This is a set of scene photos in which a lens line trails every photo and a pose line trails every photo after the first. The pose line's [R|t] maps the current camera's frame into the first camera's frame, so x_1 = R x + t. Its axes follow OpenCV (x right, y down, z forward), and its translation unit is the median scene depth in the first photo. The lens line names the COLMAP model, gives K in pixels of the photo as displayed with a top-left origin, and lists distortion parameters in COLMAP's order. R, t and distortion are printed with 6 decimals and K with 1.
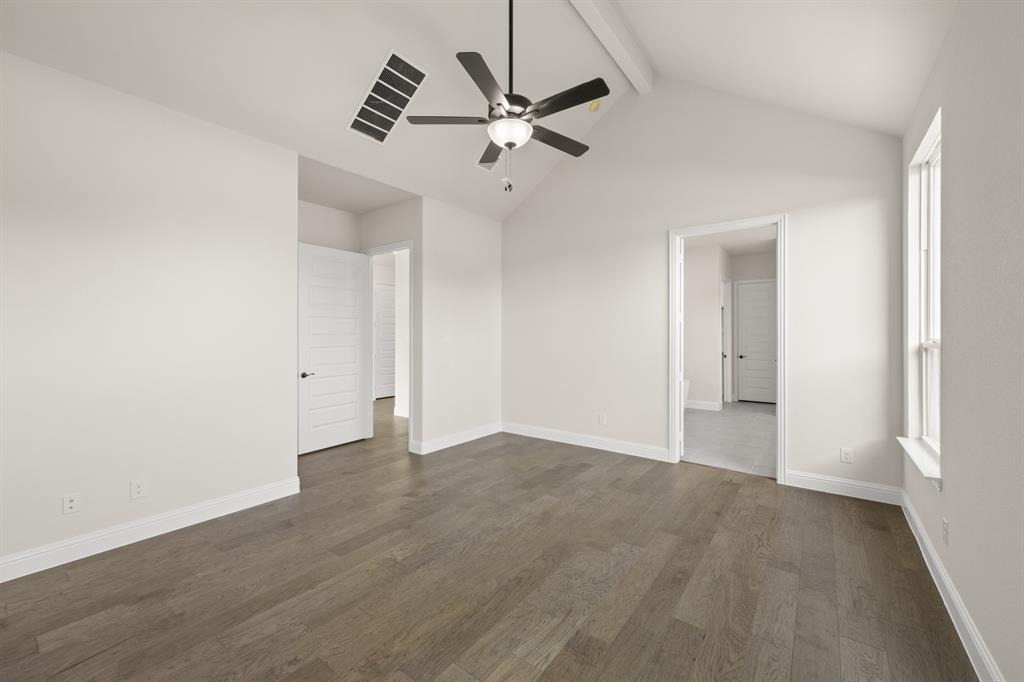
lens RADIAL K [[405.9, 0, 513.9], [0, 405.9, 334.5], [0, 0, 1]] dist [-0.000526, -0.000174]
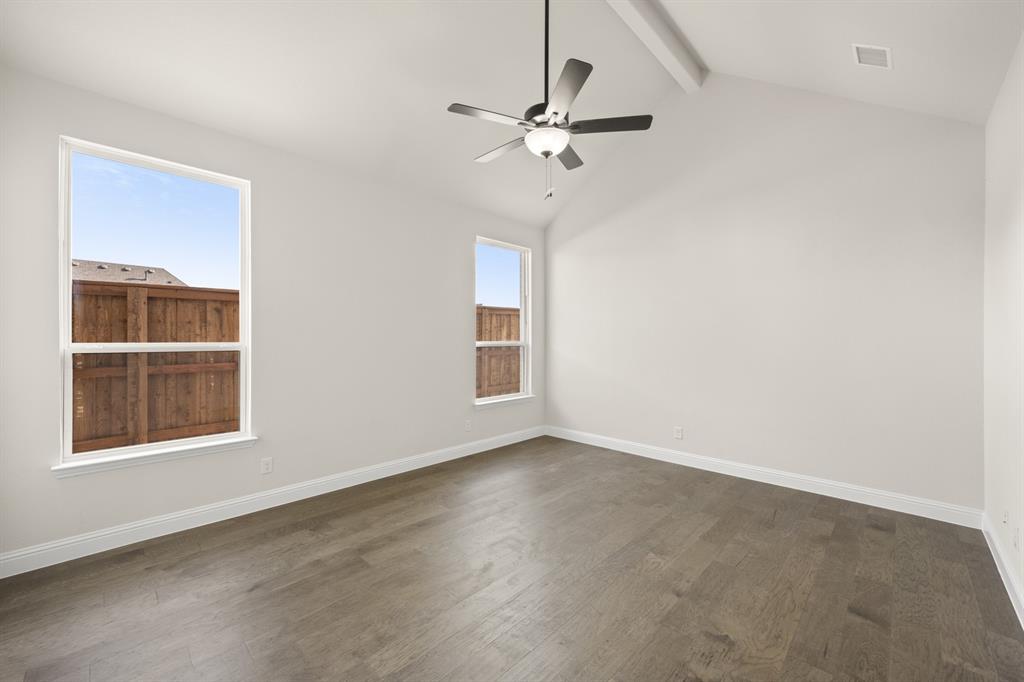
lens RADIAL K [[405.9, 0, 513.9], [0, 405.9, 334.5], [0, 0, 1]] dist [-0.000526, -0.000174]
pose [[-0.992765, -0.001260, 0.120063, -0.051043], [-0.002389, 0.999954, -0.009264, -0.005139], [-0.120046, -0.009484, -0.992723, 2.014978]]
